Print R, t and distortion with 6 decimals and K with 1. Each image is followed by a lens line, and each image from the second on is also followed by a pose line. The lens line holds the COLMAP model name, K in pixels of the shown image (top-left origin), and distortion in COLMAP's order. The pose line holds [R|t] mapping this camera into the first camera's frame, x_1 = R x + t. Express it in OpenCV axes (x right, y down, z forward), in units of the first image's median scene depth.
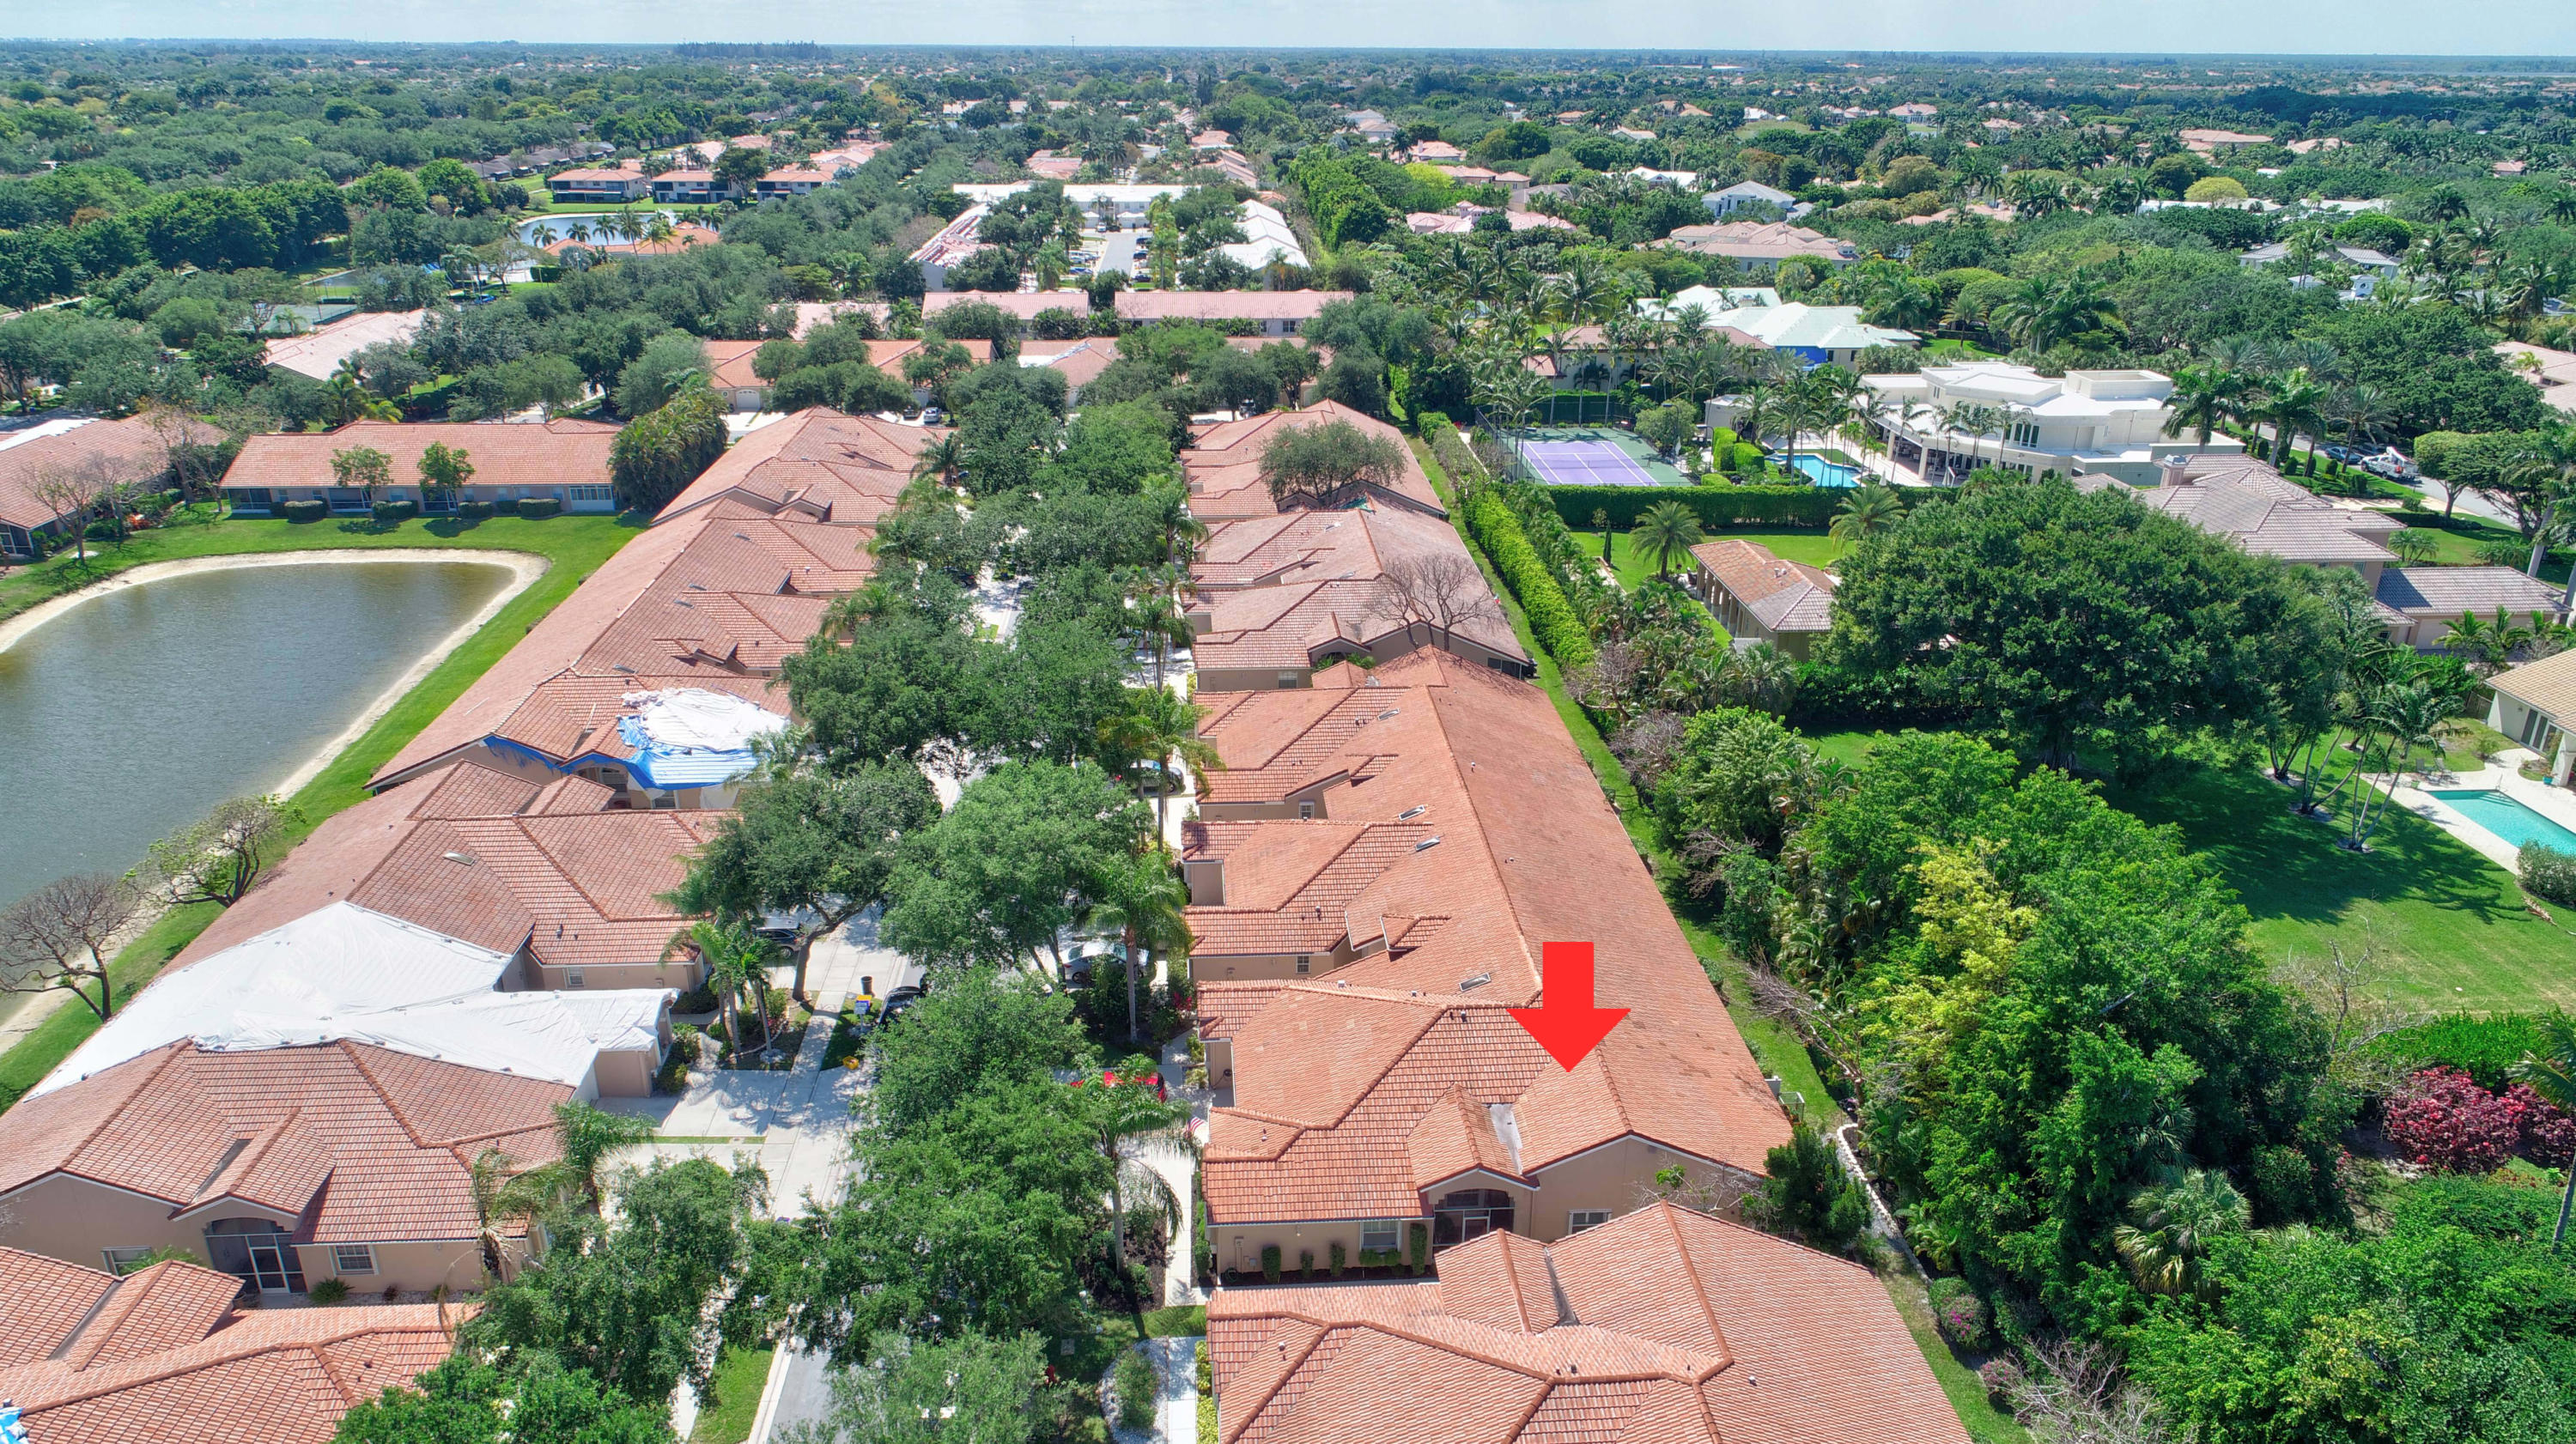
lens RADIAL K [[1723.7, 0, 1288.0], [0, 1723.7, 722.0], [0, 0, 1]] dist [-0.004895, 0.002080]
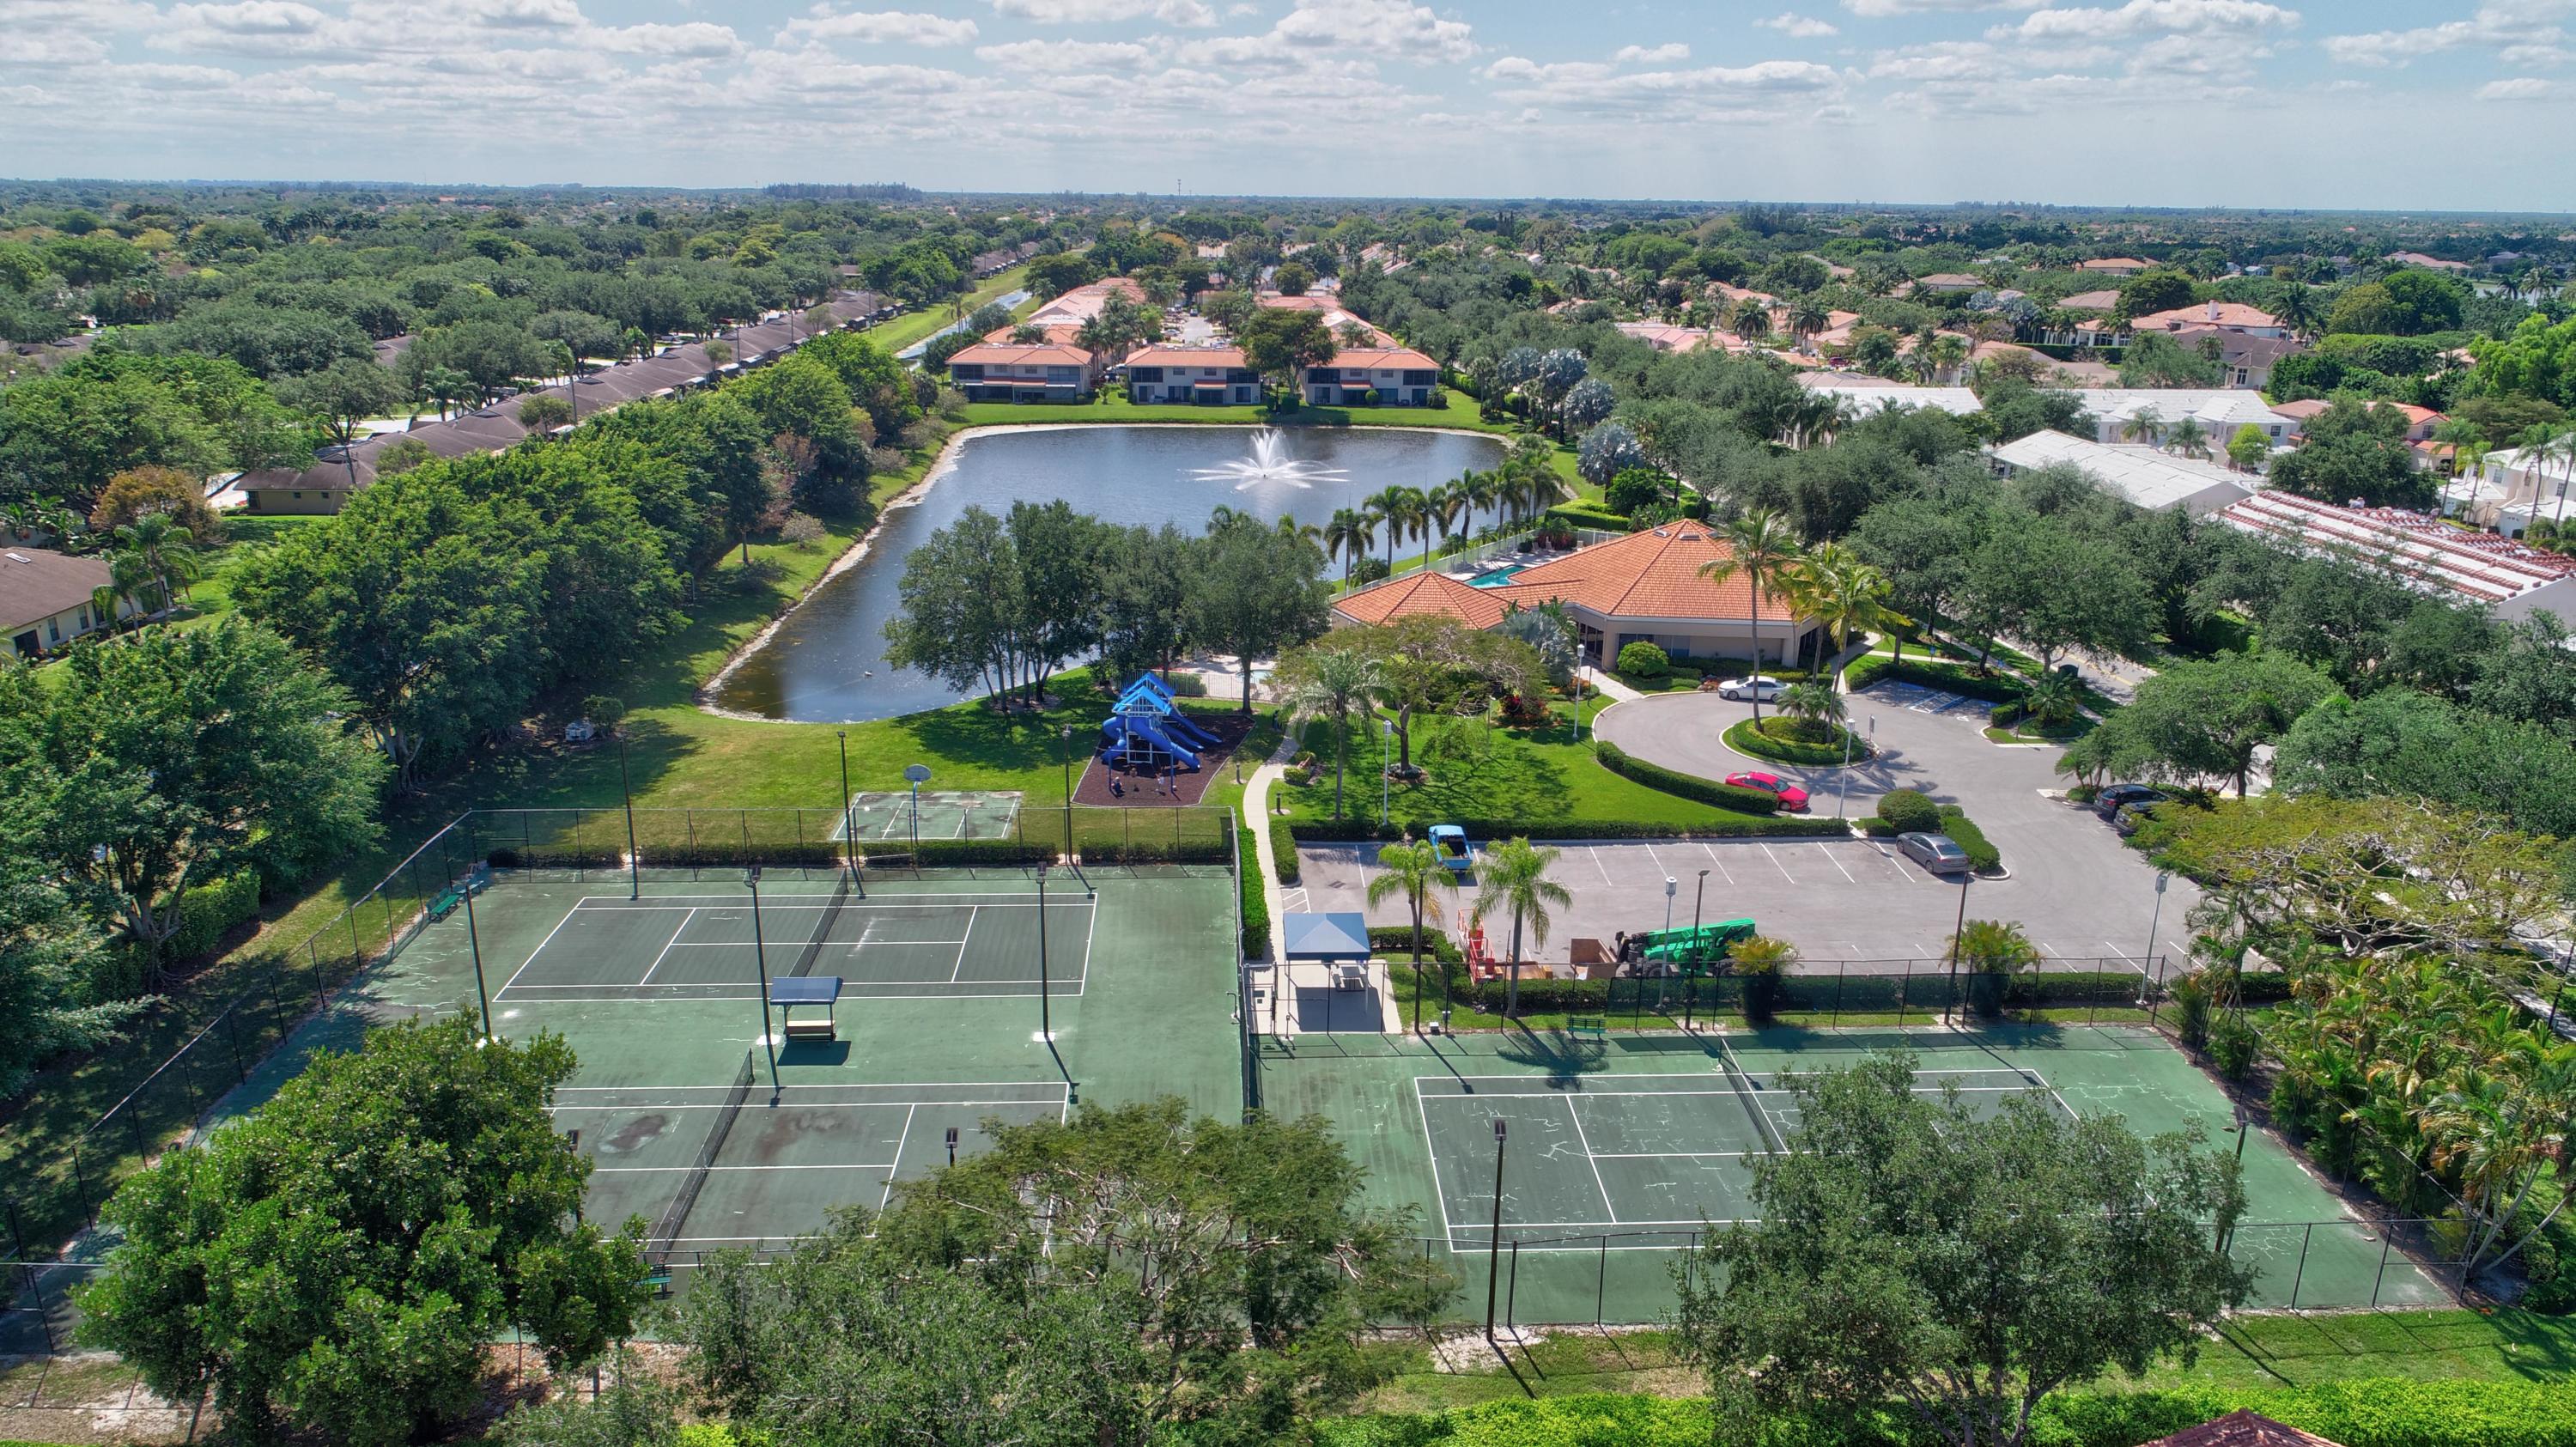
lens RADIAL K [[1723.9, 0, 1288.0], [0, 1723.9, 723.5], [0, 0, 1]] dist [-0.004895, 0.002080]
pose [[0.999888, 0.009943, -0.011170, -0.306888], [-0.010777, 0.996950, -0.077291, -0.152068], [0.010368, 0.077403, 0.996946, 0.439065]]
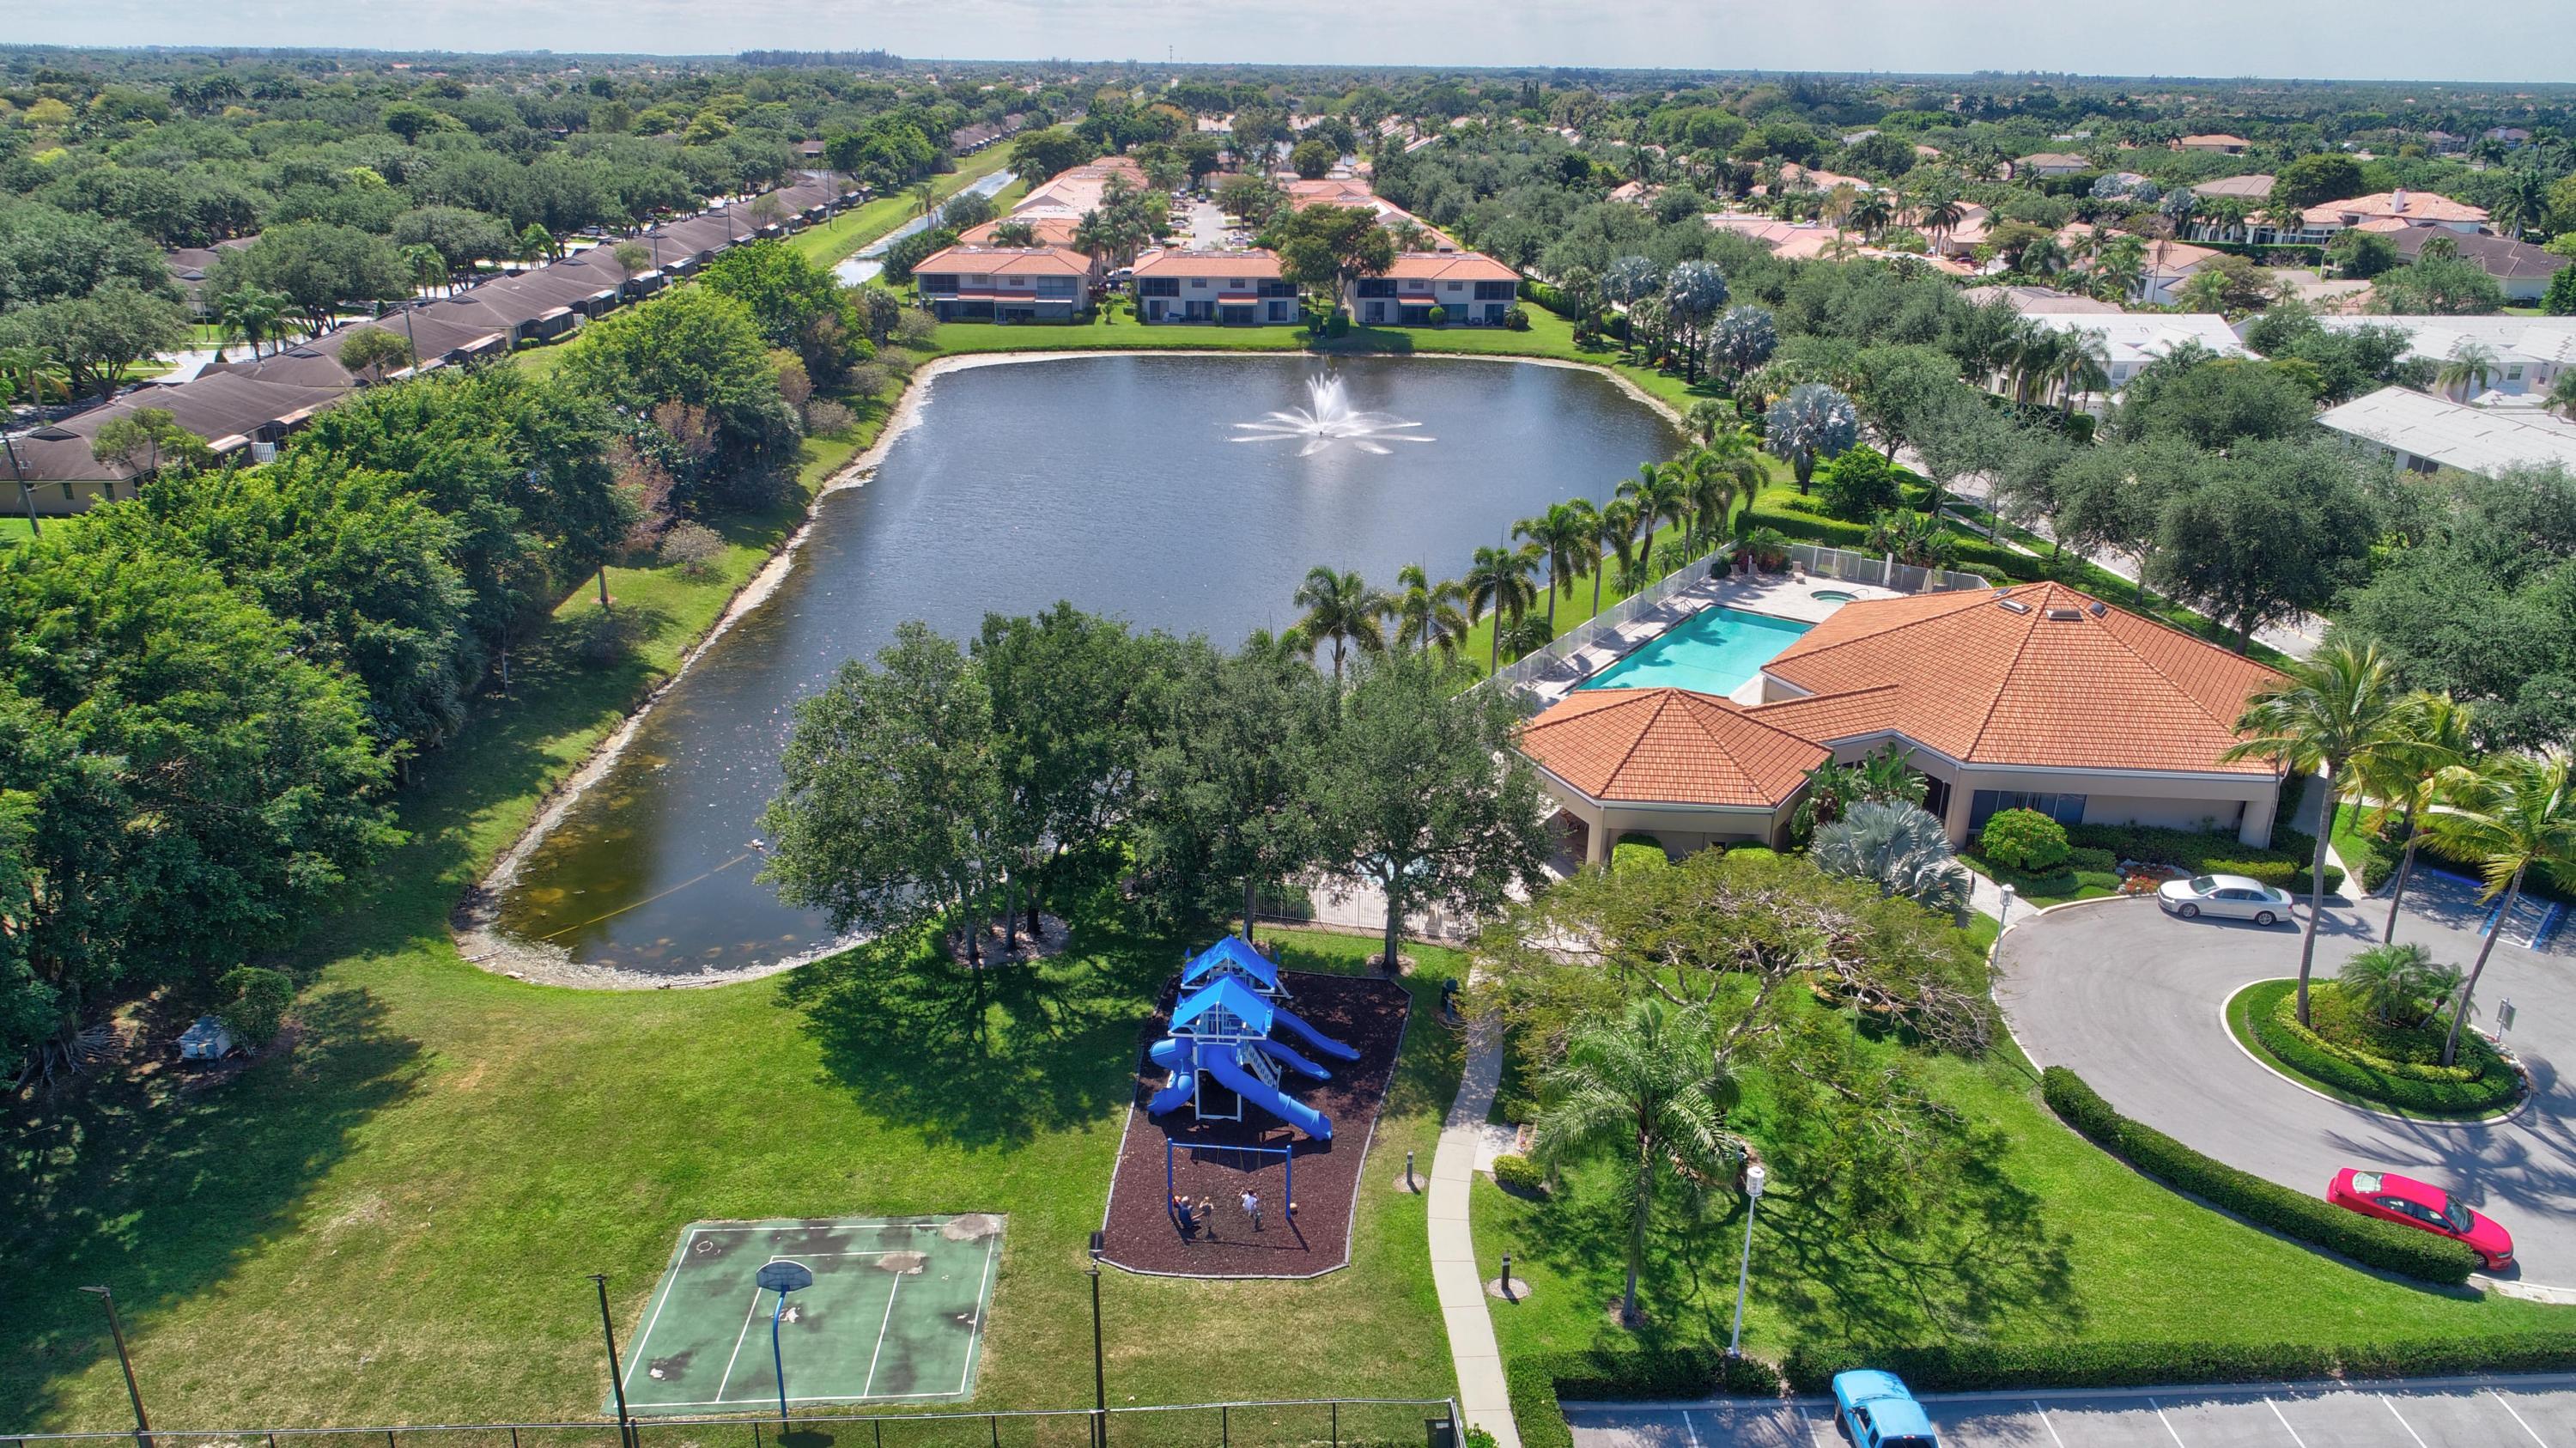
lens RADIAL K [[1724.0, 0, 1288.0], [0, 1724.0, 724.0], [0, 0, 1]] dist [-0.004895, 0.002080]
pose [[0.999932, 0.010076, -0.005911, -0.322491], [-0.010127, 0.999912, -0.008586, -0.189251], [0.005824, 0.008646, 0.999946, 0.535188]]
